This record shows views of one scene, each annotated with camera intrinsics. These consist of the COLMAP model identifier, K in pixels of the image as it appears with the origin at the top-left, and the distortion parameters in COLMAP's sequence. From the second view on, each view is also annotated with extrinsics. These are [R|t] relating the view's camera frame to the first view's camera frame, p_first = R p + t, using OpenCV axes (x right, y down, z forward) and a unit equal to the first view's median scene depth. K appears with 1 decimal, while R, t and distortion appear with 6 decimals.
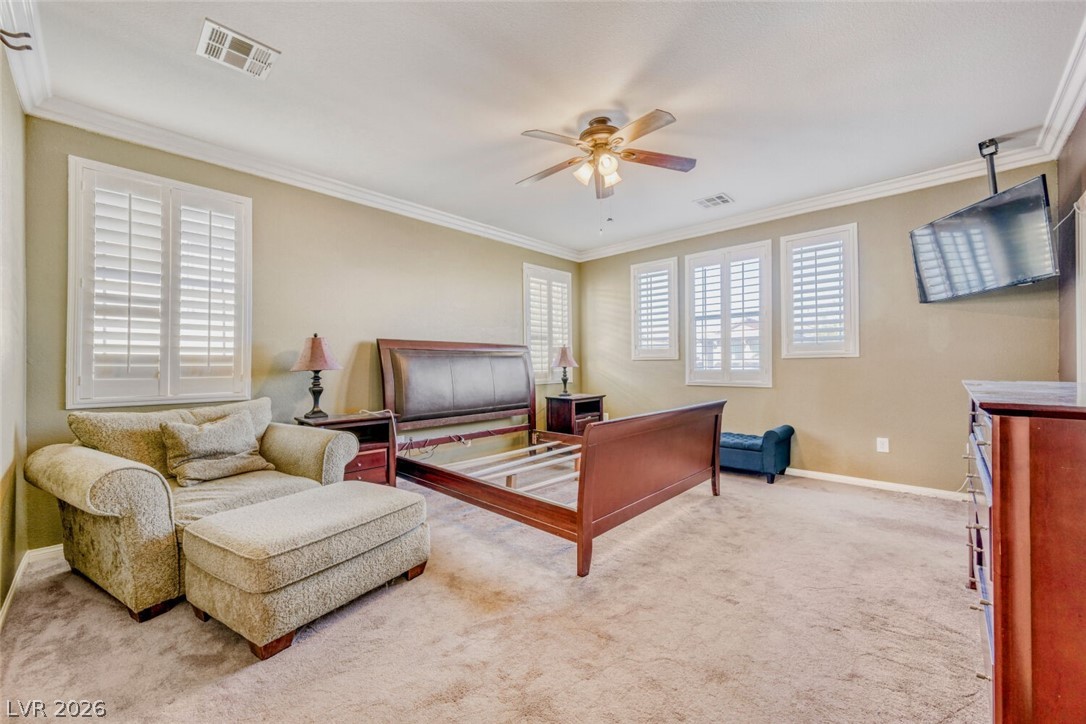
lens RADIAL K [[426.5, 0, 546.7], [0, 426.5, 358.2], [0, 0, 1]] dist [-0.001229, -0.001279]
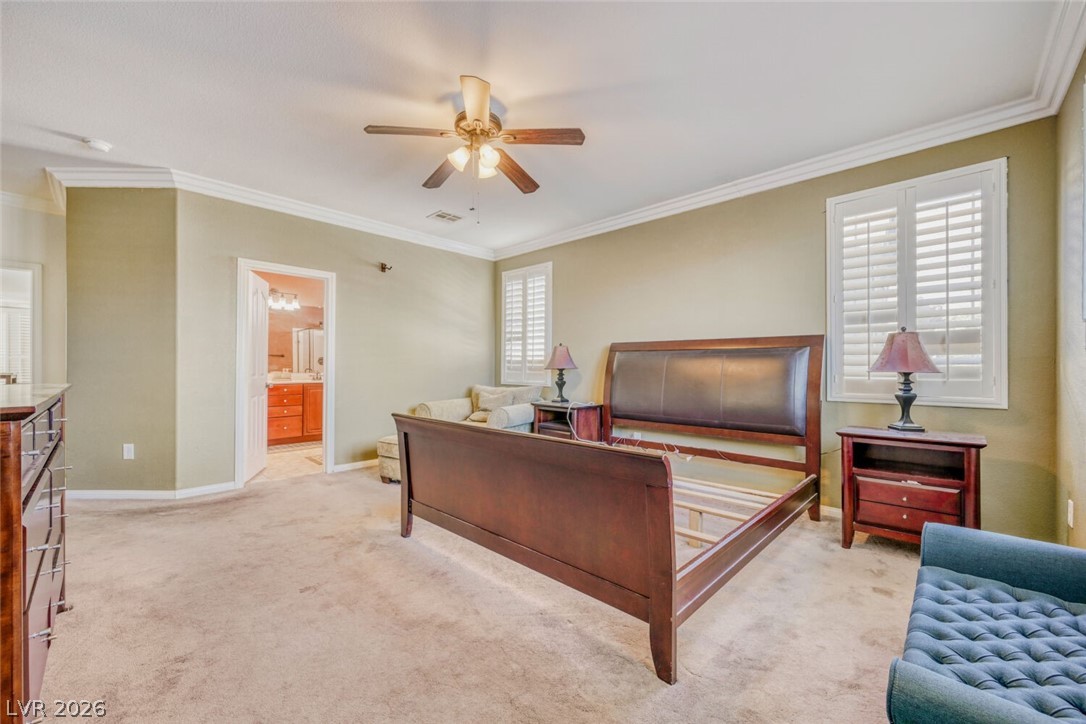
lens RADIAL K [[426.5, 0, 547.3], [0, 426.5, 363.8], [0, 0, 1]] dist [-0.001229, -0.001279]
pose [[-0.007634, 0.000130, -0.999971, 0.769159], [0.009373, 0.999956, 0.000058, 0.009116], [0.999927, -0.009372, -0.007635, 0.834325]]
